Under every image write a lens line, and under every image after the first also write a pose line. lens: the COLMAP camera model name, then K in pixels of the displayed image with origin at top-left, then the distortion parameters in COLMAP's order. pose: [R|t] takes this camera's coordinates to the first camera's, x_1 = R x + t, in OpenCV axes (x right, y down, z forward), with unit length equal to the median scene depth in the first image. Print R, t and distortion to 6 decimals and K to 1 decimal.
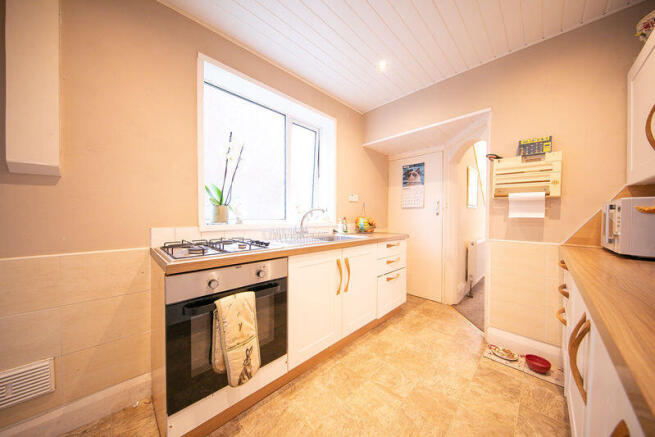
lens RADIAL K [[210.9, 0, 324.8], [0, 210.9, 217.7], [0, 0, 1]] dist [-0.000366, -0.000114]
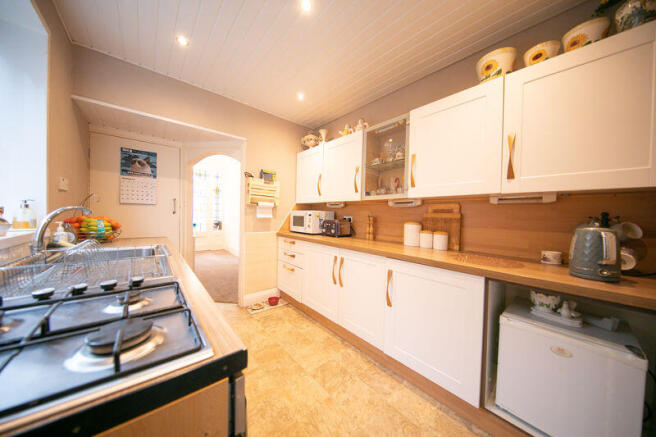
lens RADIAL K [[211.2, 0, 324.8], [0, 211.2, 218.5], [0, 0, 1]] dist [-0.000366, -0.000114]
pose [[0.064692, -0.023723, 0.997623, -0.596017], [-0.016095, 0.999563, 0.024813, -0.038864], [-0.997775, -0.017662, 0.064282, 0.397495]]
